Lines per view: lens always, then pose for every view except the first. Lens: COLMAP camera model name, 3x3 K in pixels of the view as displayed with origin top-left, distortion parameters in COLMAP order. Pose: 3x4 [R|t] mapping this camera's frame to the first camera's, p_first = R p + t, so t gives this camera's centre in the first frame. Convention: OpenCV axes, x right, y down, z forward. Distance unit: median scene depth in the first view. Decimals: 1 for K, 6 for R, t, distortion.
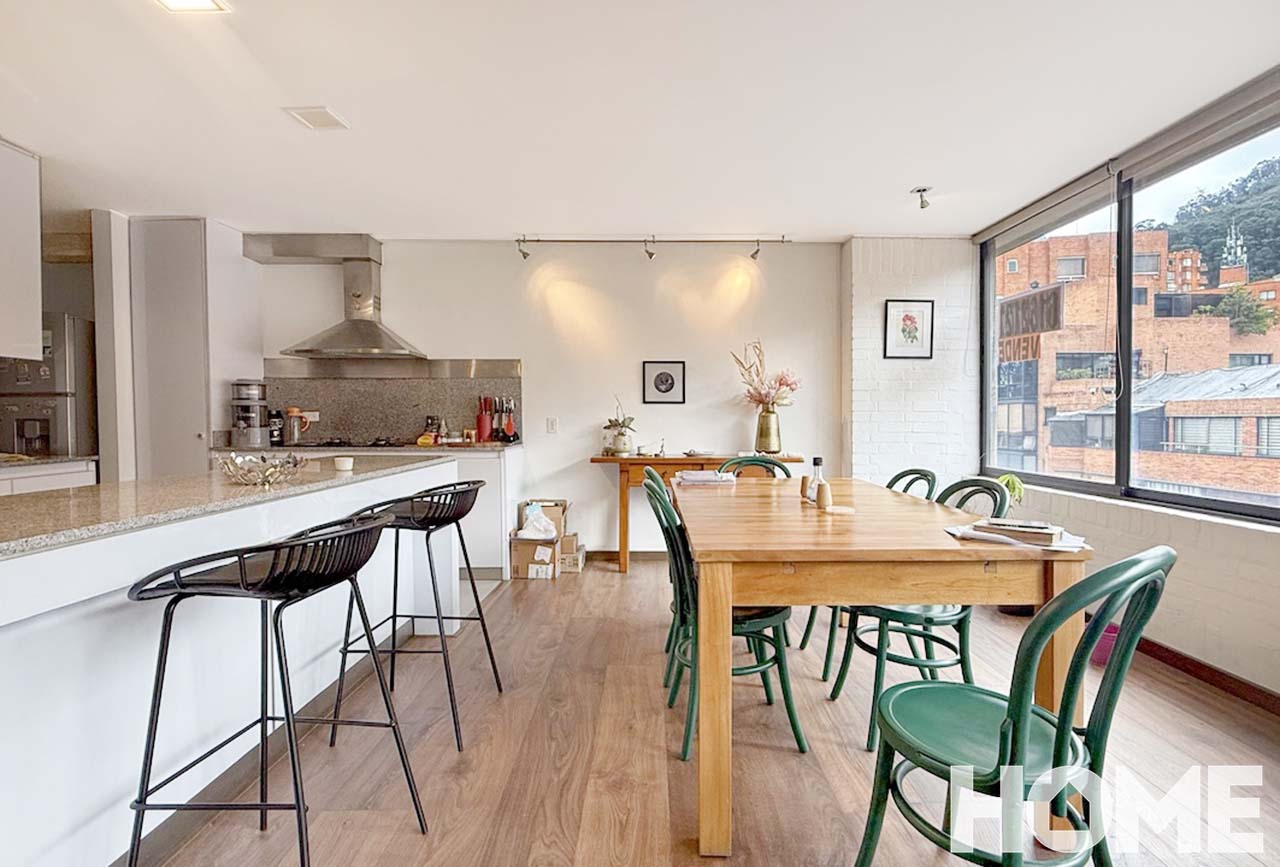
lens RADIAL K [[640.6, 0, 636.2], [0, 640.6, 450.7], [0, 0, 1]] dist [-0.002189, -0.000094]
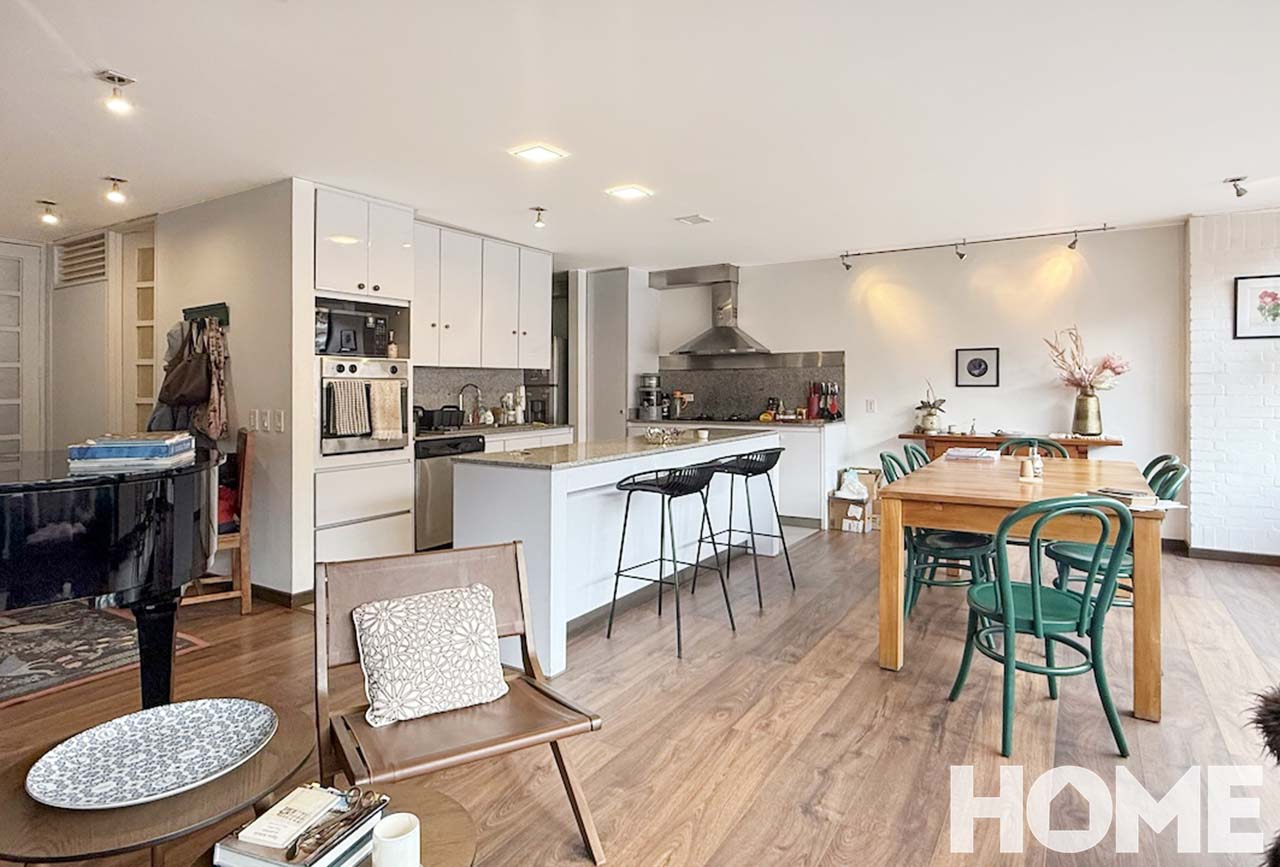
lens RADIAL K [[720.3, 0, 614.7], [0, 720.3, 437.0], [0, 0, 1]] dist [-0.000903, -0.000421]
pose [[0.839168, 0.034552, -0.542773, 0.208869], [-0.020650, 0.999285, 0.031686, -0.015282], [0.543479, -0.015381, 0.839282, -0.397607]]
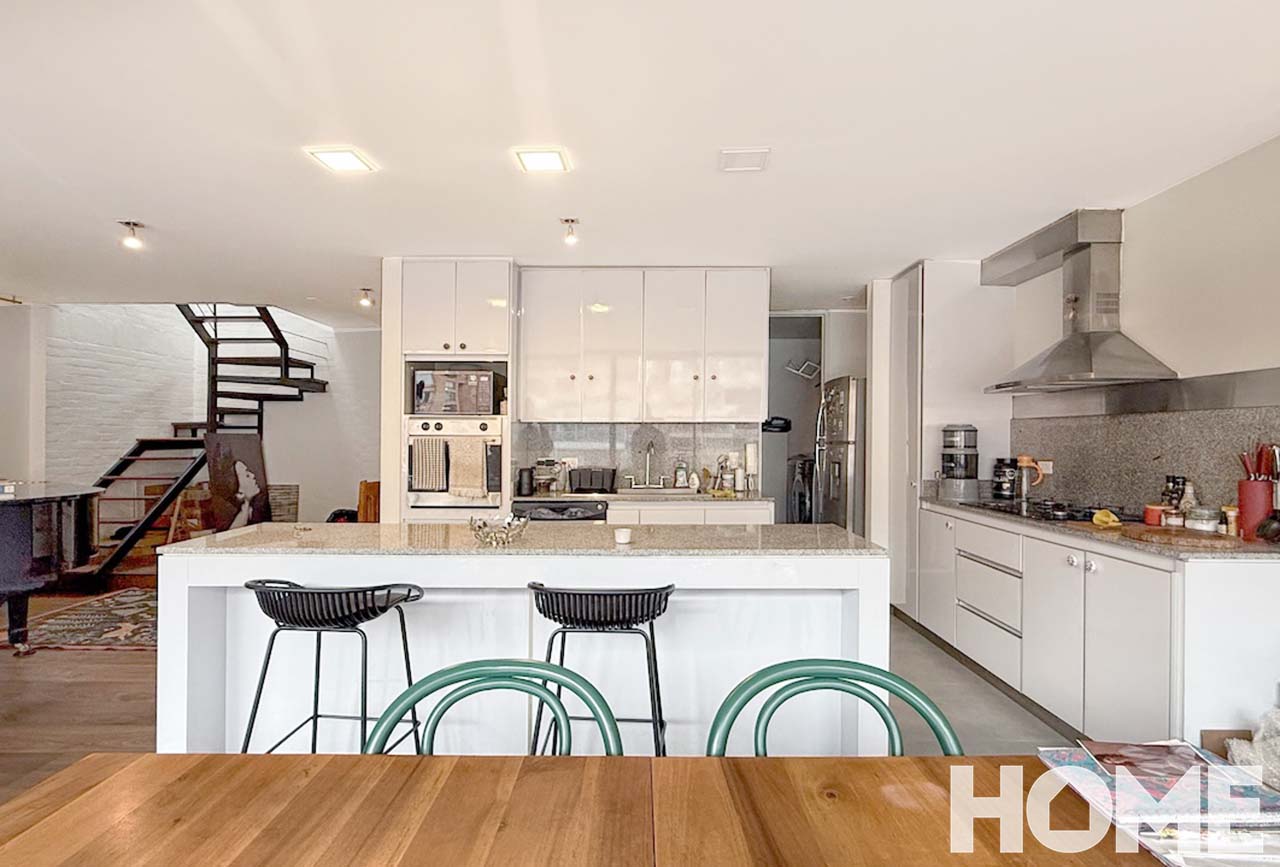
lens RADIAL K [[640.6, 0, 636.2], [0, 640.6, 450.7], [0, 0, 1]] dist [-0.002189, -0.000094]
pose [[-0.006983, 0.022819, -0.999715, 0.273523], [-0.046900, 0.998632, 0.023122, -0.070206], [0.998875, 0.047048, -0.005903, 0.525121]]
